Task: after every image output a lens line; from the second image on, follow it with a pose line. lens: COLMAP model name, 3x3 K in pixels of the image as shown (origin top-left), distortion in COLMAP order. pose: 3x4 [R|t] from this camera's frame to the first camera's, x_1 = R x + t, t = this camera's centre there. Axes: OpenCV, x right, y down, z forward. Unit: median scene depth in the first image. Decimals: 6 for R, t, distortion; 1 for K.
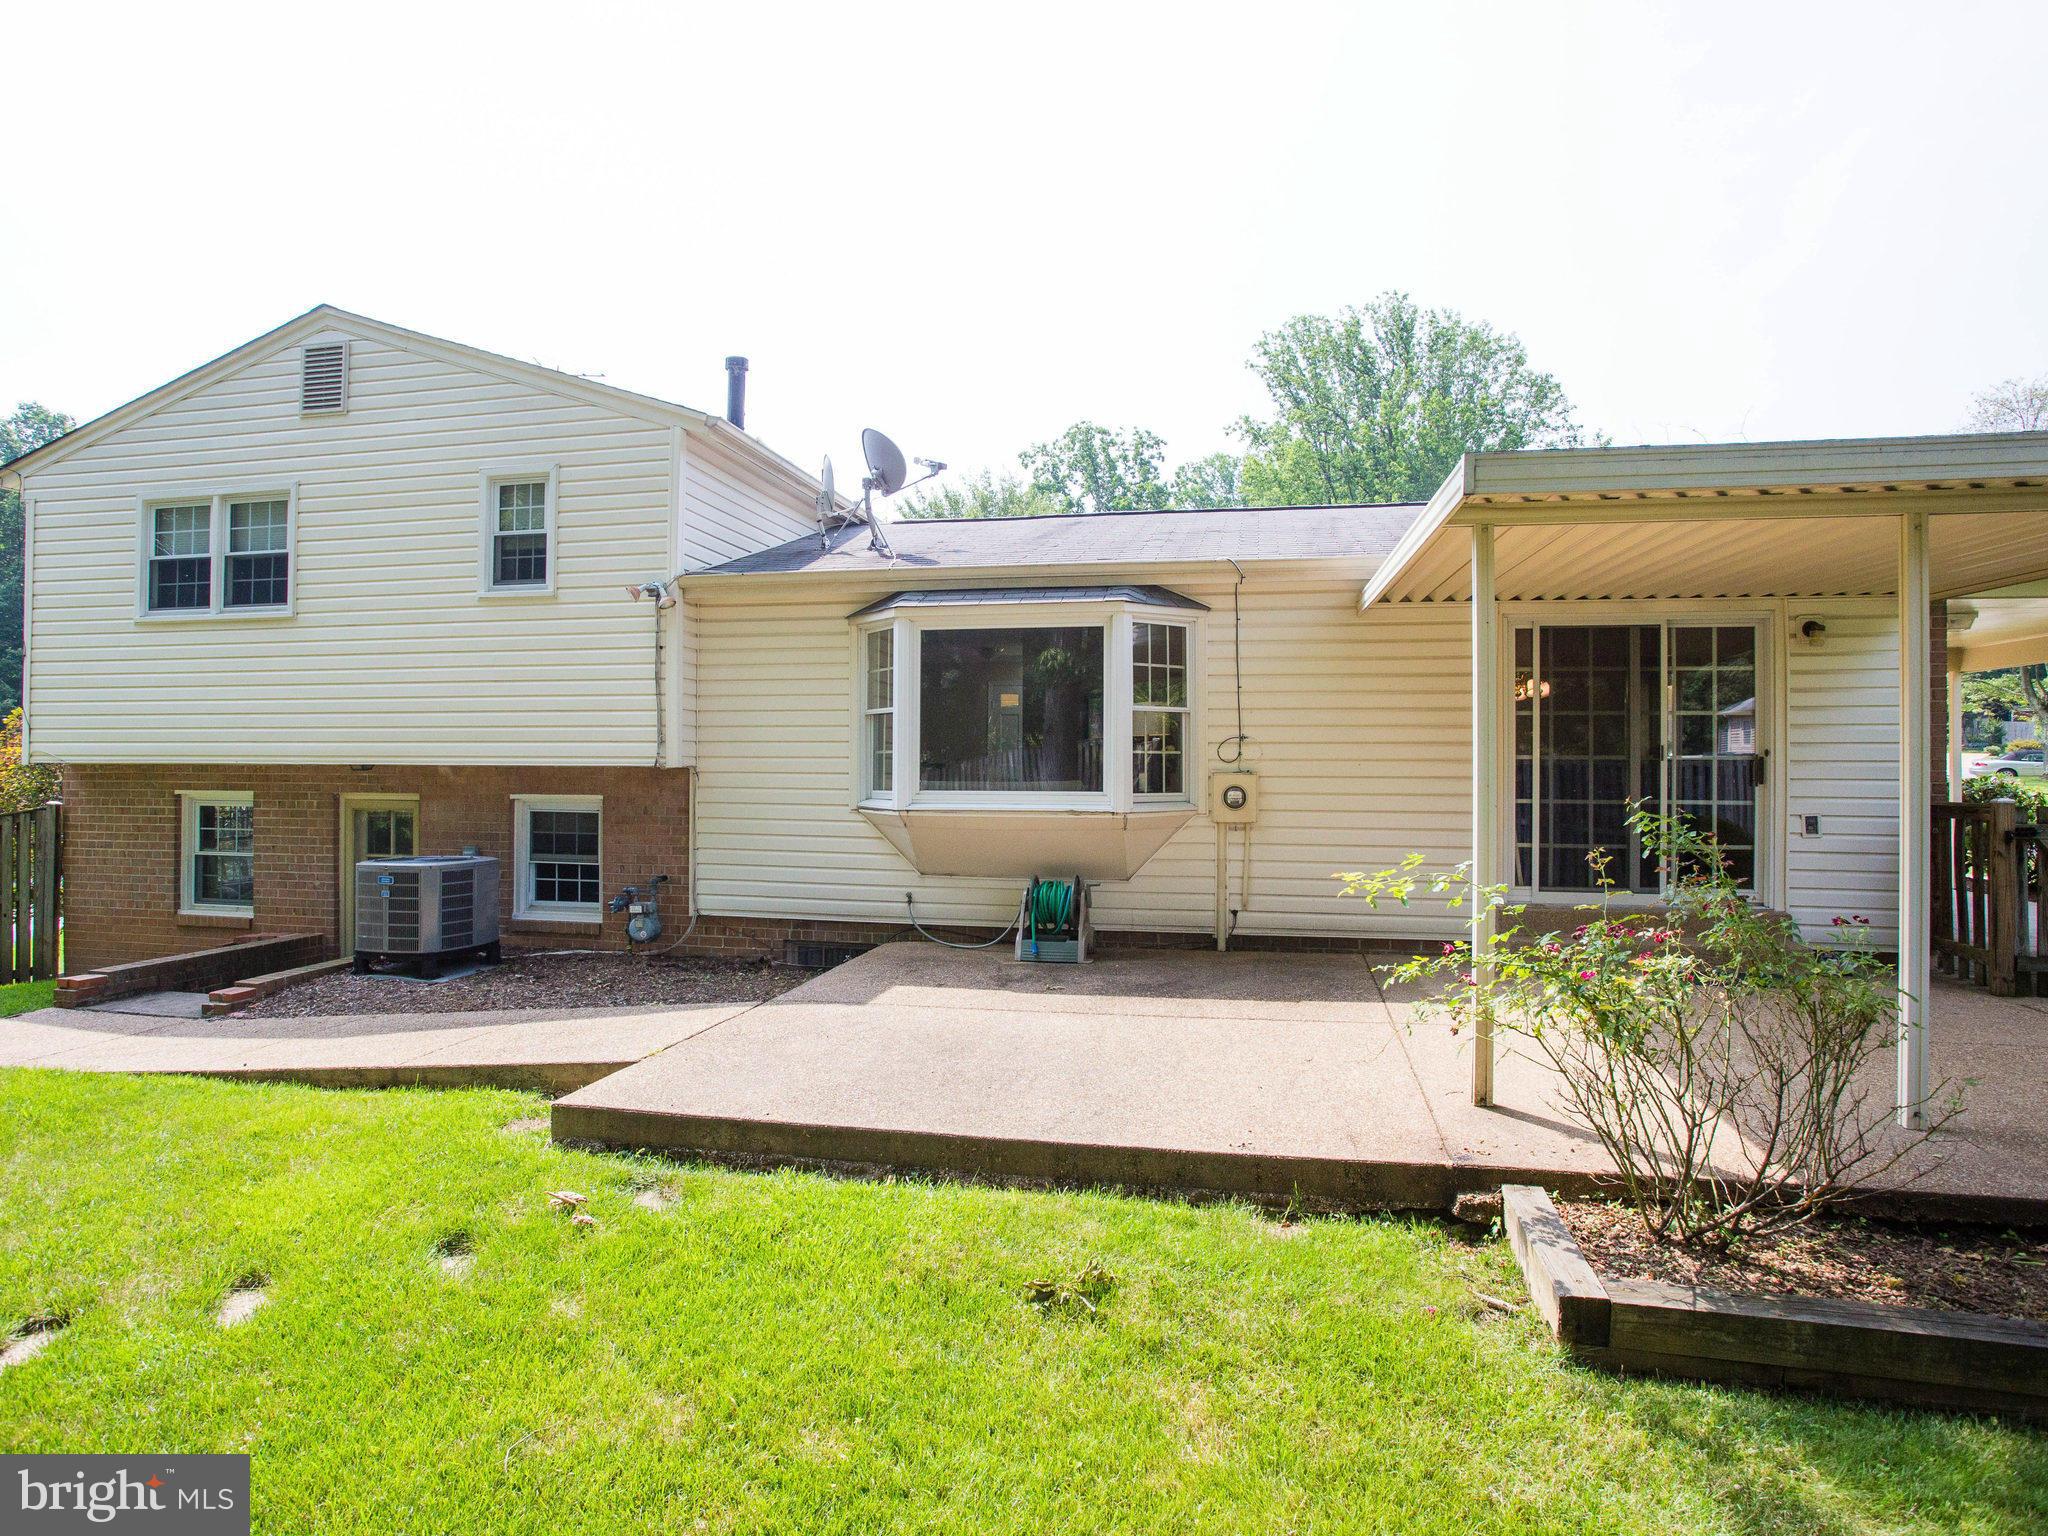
lens RADIAL K [[1138.4, 0, 1046.8], [0, 1138.4, 726.2], [0, 0, 1]] dist [-0.072967, 0.033394]
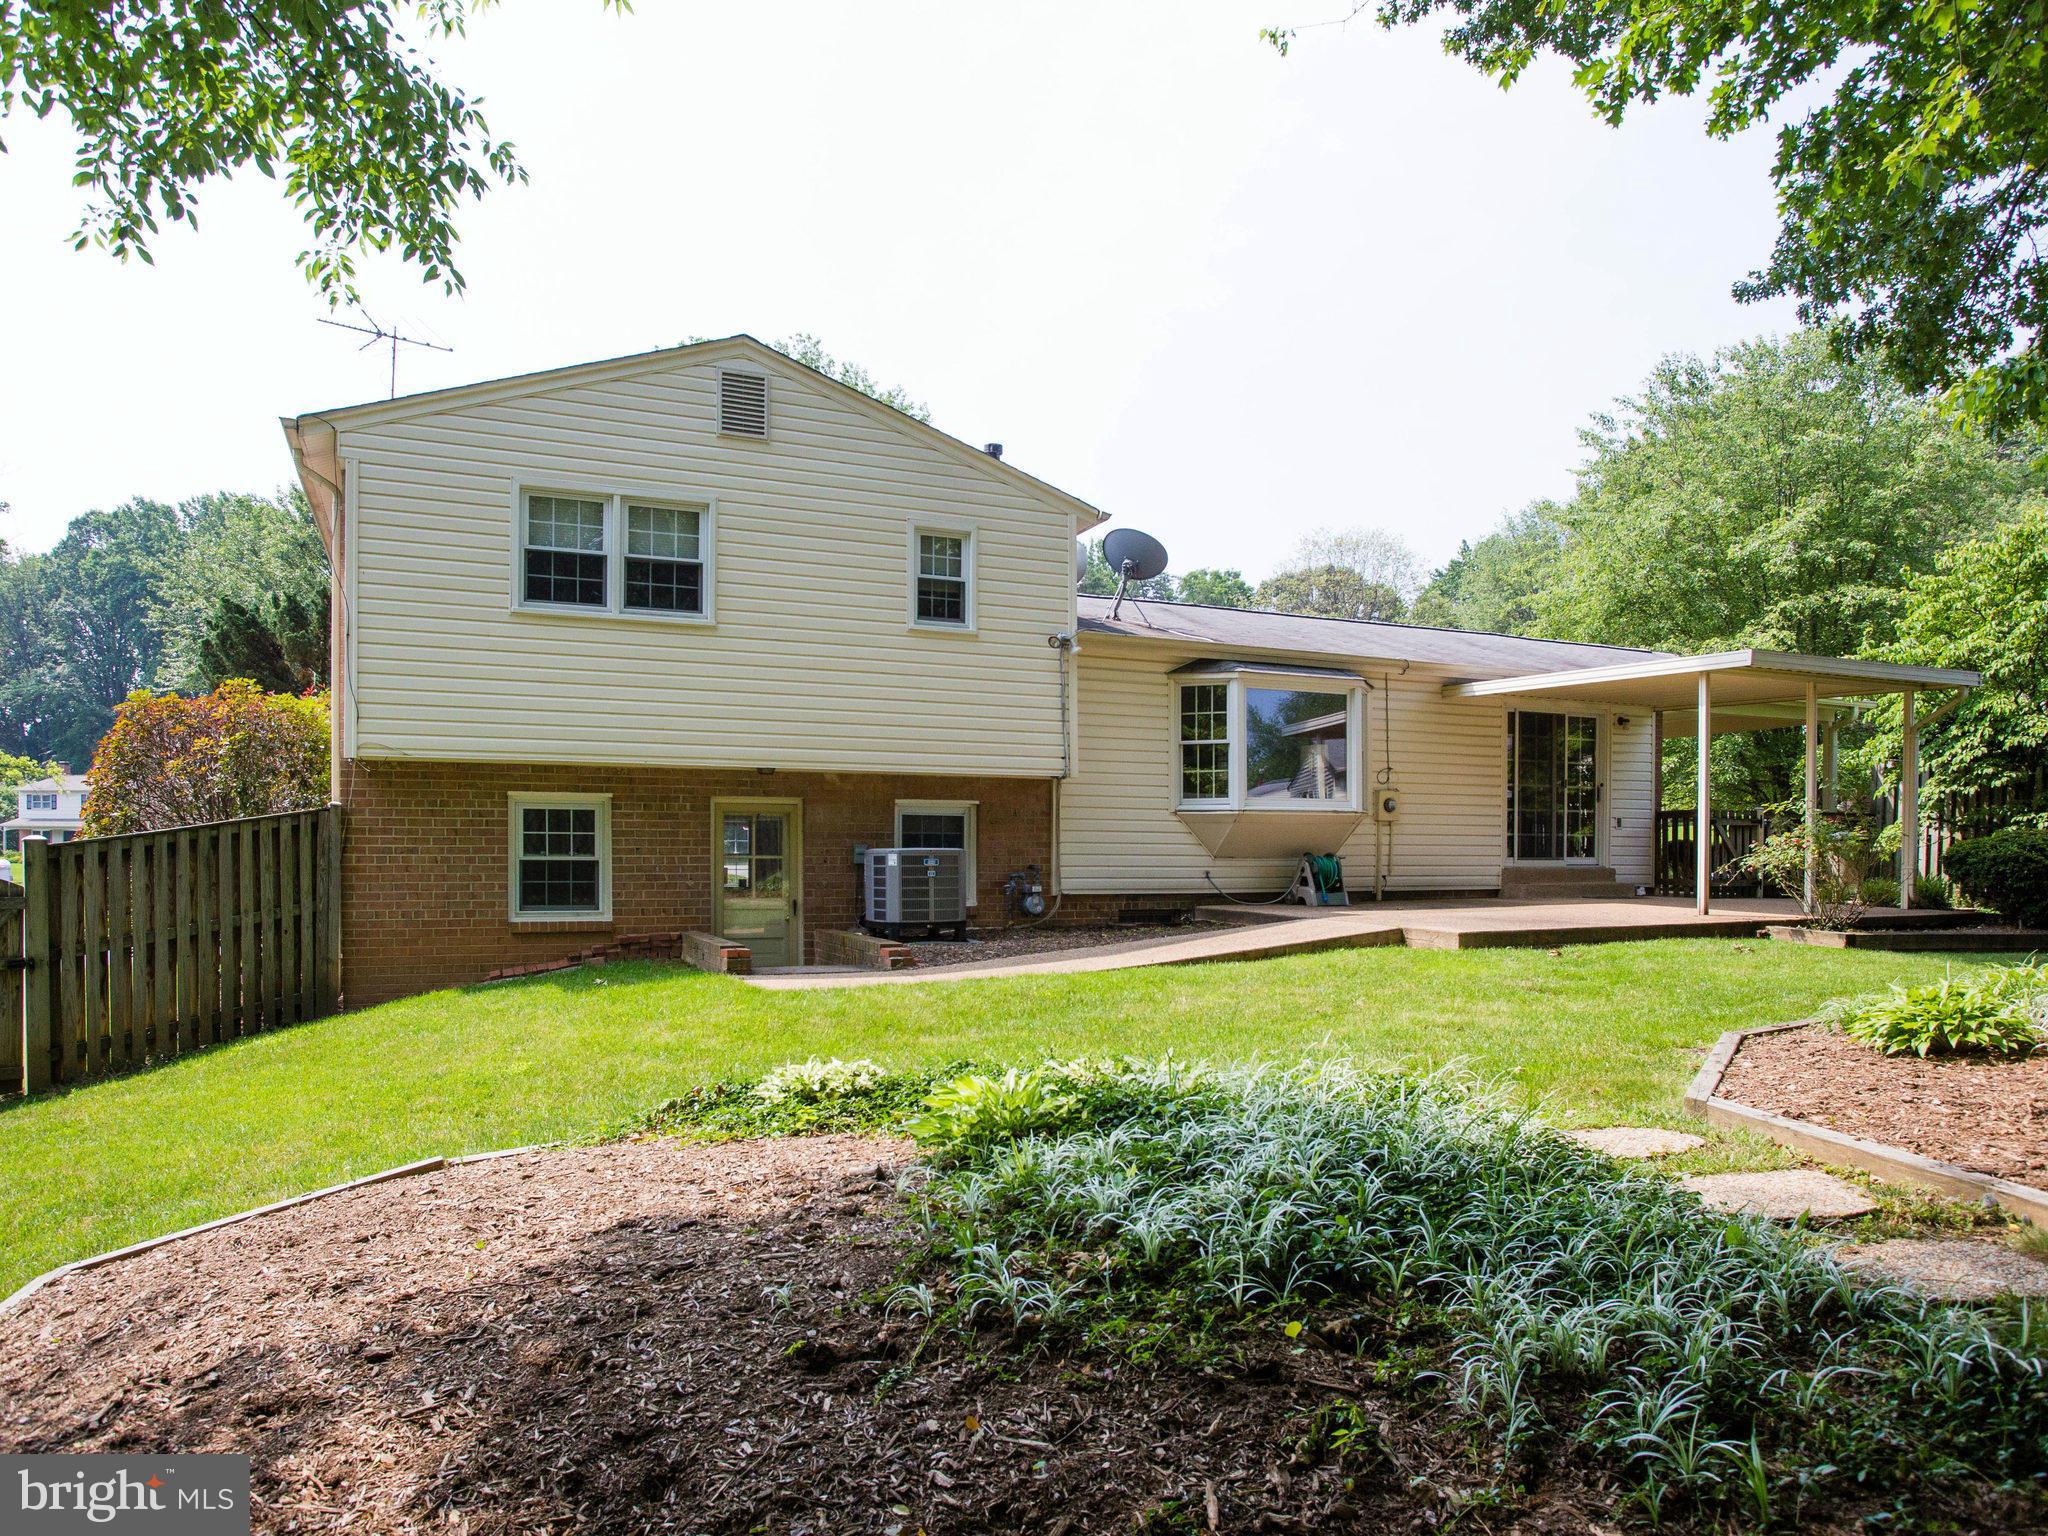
lens RADIAL K [[1110.5, 0, 1018.5], [0, 1110.5, 755.4], [0, 0, 1]] dist [-0.080672, 0.042436]
pose [[0.839725, 0.035979, 0.541818, -0.990841], [-0.033302, 0.999337, -0.014748, 0.028272], [-0.541989, -0.005659, 0.840366, -0.028063]]
